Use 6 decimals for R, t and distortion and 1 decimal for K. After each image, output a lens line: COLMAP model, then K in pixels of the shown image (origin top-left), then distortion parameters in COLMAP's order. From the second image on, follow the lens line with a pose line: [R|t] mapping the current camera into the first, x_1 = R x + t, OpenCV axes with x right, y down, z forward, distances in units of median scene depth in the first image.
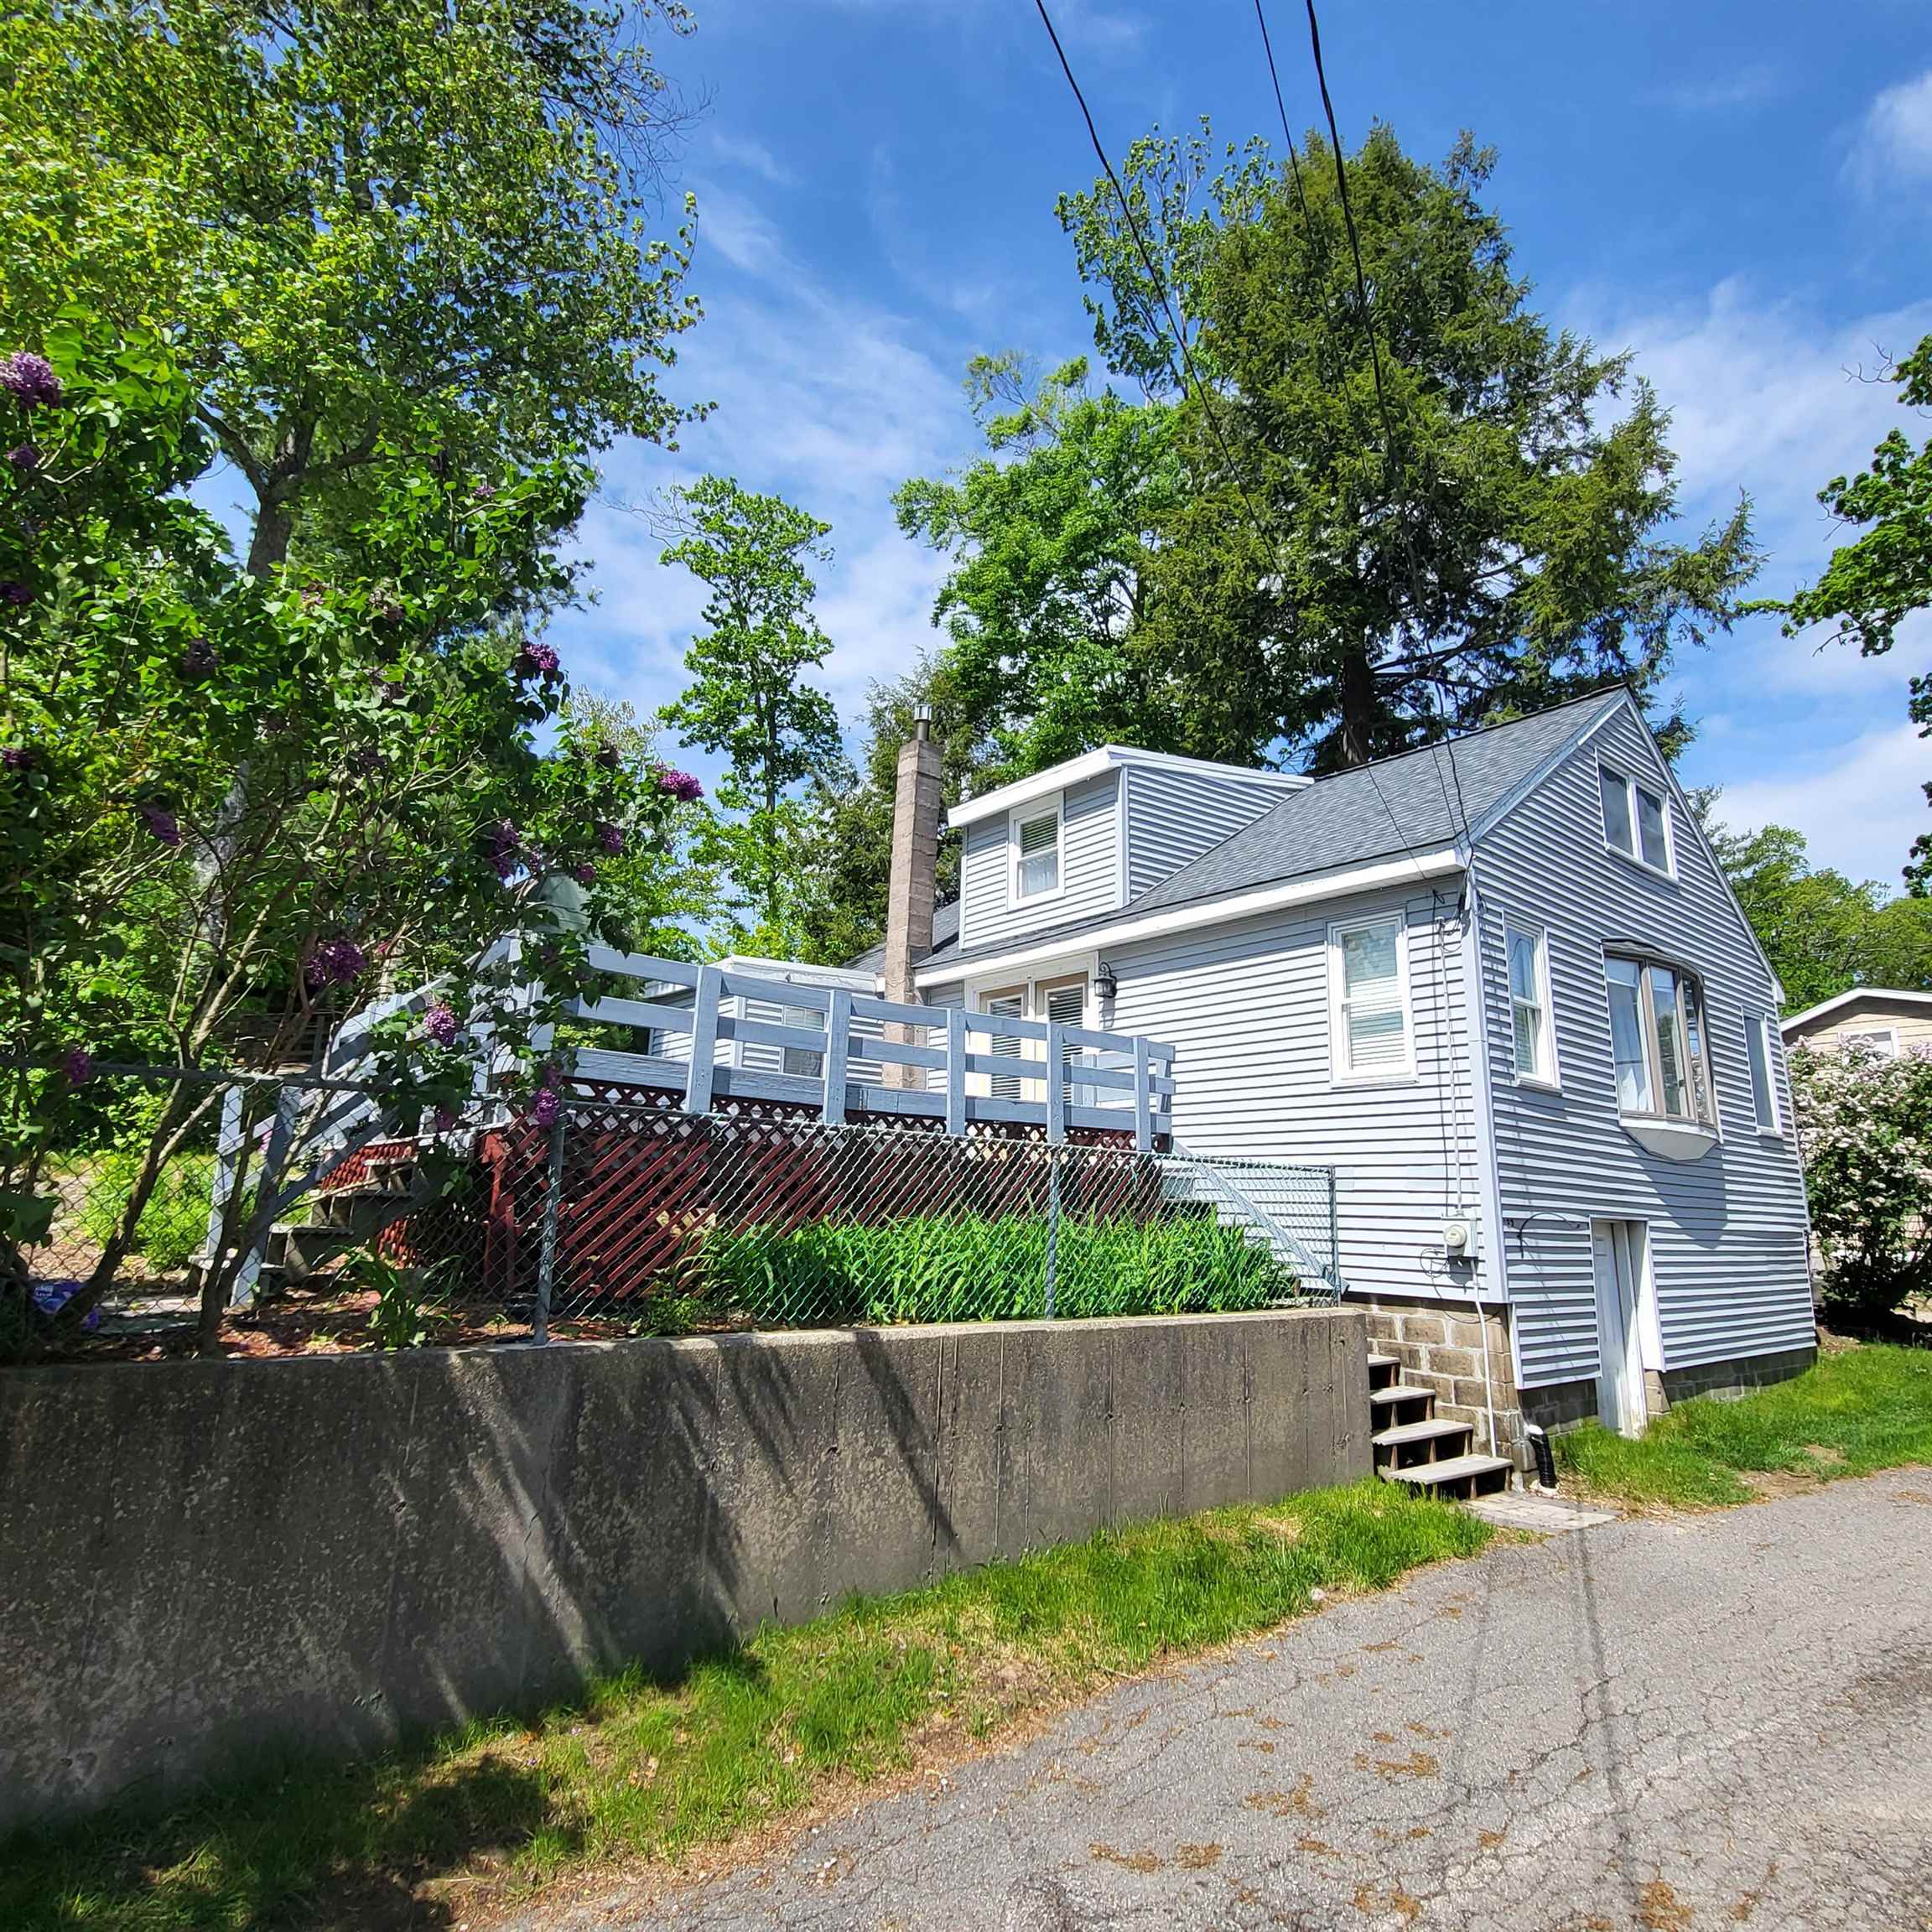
lens RADIAL K [[1168.4, 0, 966.0], [0, 1168.4, 966.0], [0, 0, 1]] dist [0.003820, -0.001458]
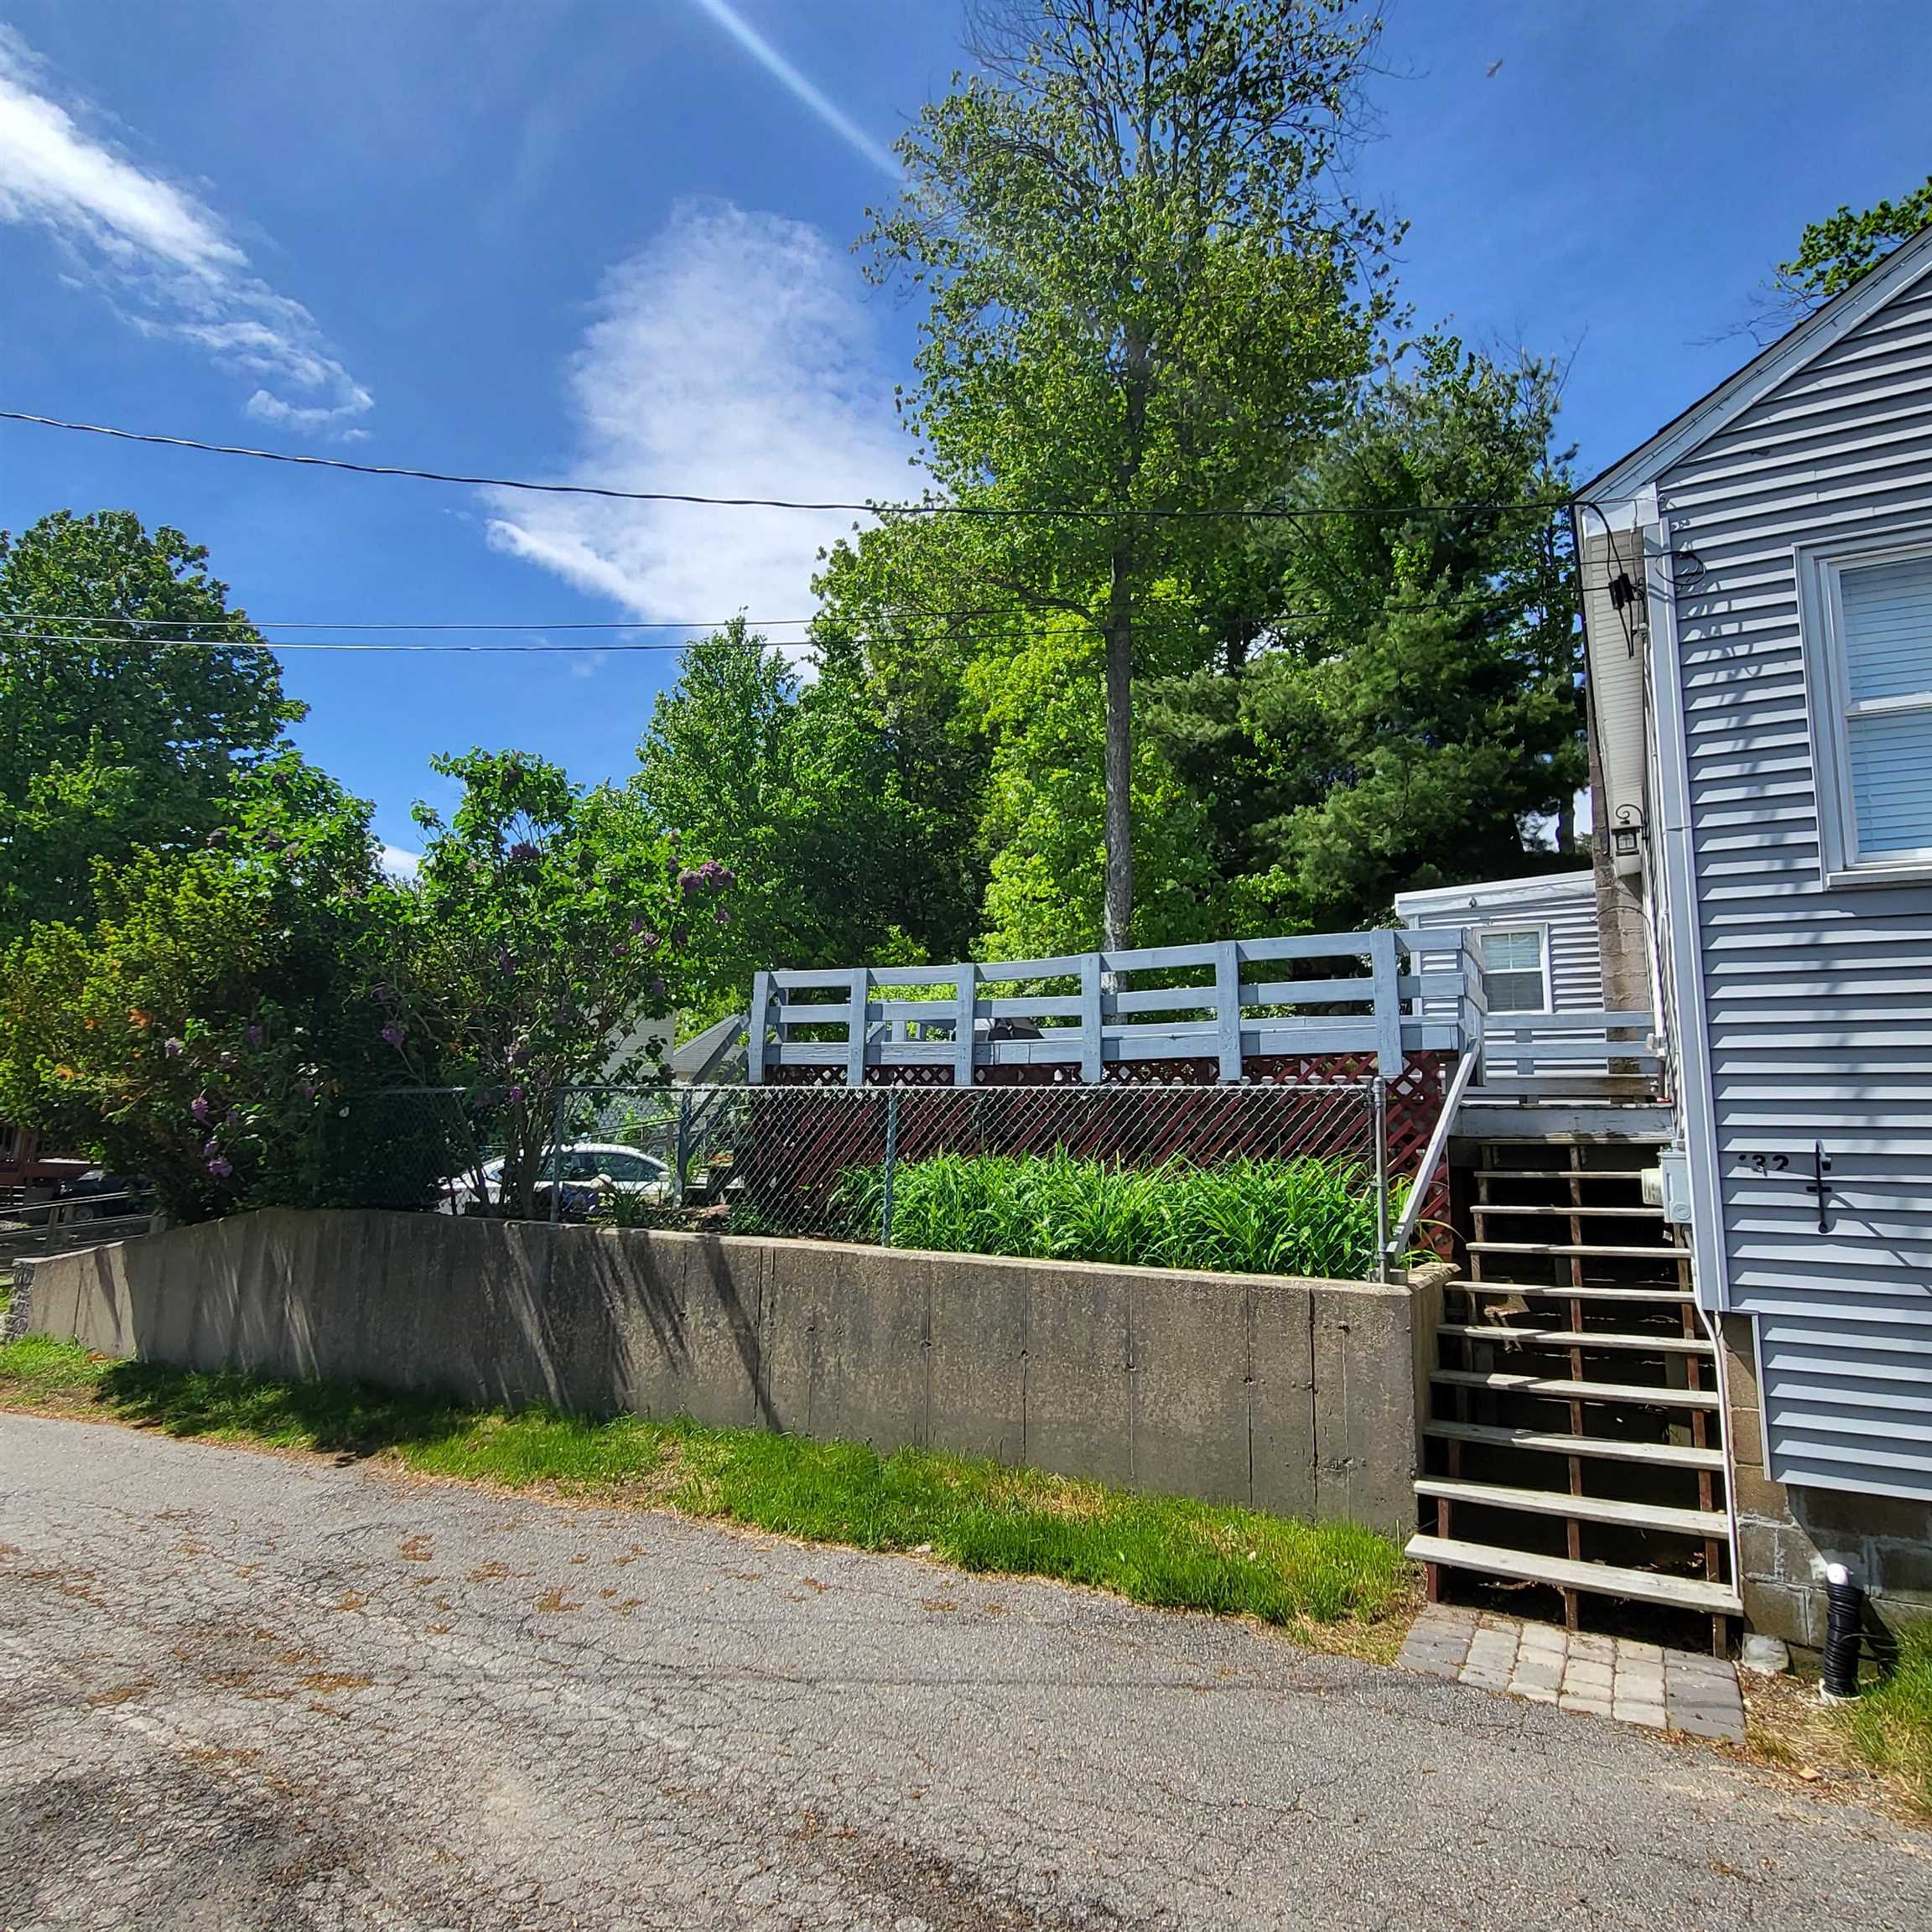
lens RADIAL K [[1189.1, 0, 966.0], [0, 1189.1, 966.0], [0, 0, 1]] dist [0.003139, 0.003045]
pose [[0.351404, -0.164278, -0.921698, 0.824034], [0.181702, 0.977733, -0.104990, 0.124373], [0.918422, -0.130580, 0.373429, 0.484373]]
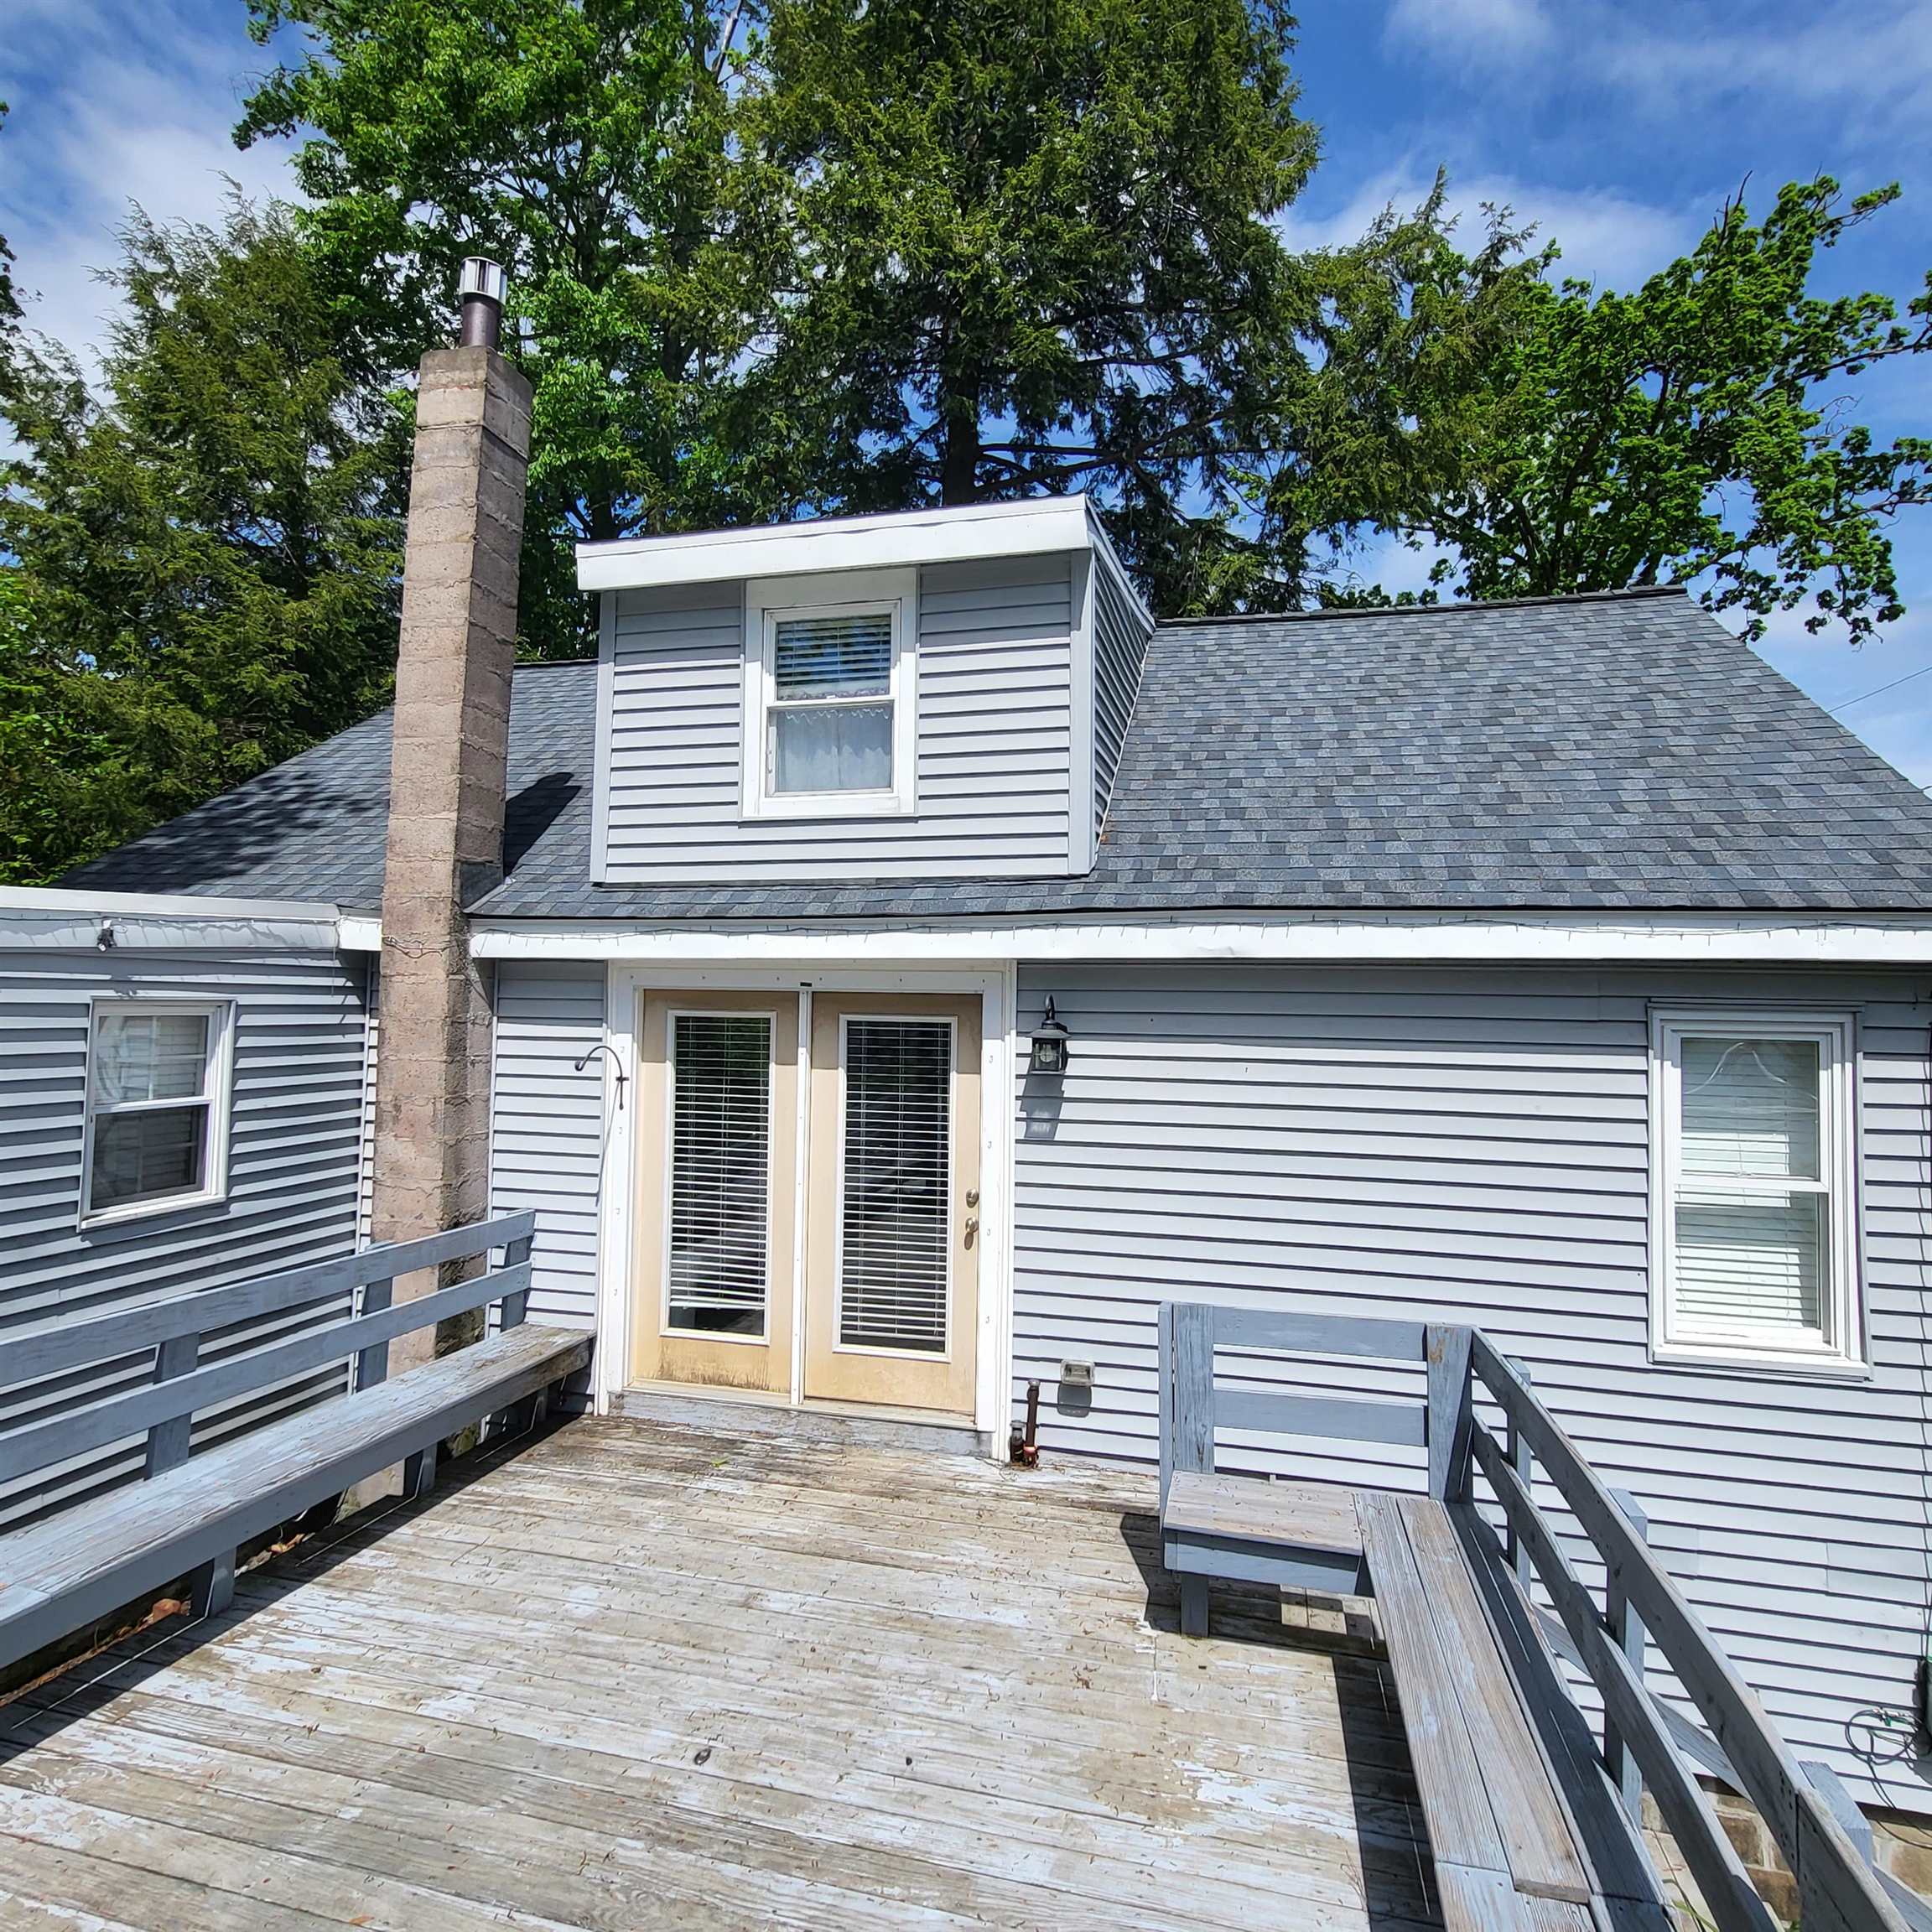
lens RADIAL K [[1168.4, 0, 966.0], [0, 1168.4, 966.0], [0, 0, 1]] dist [0.003820, -0.001458]
pose [[0.817031, 0.012118, 0.576467, -0.223883], [-0.121581, 0.980921, 0.151699, -0.105351], [-0.563630, -0.194030, 0.802915, 0.883861]]
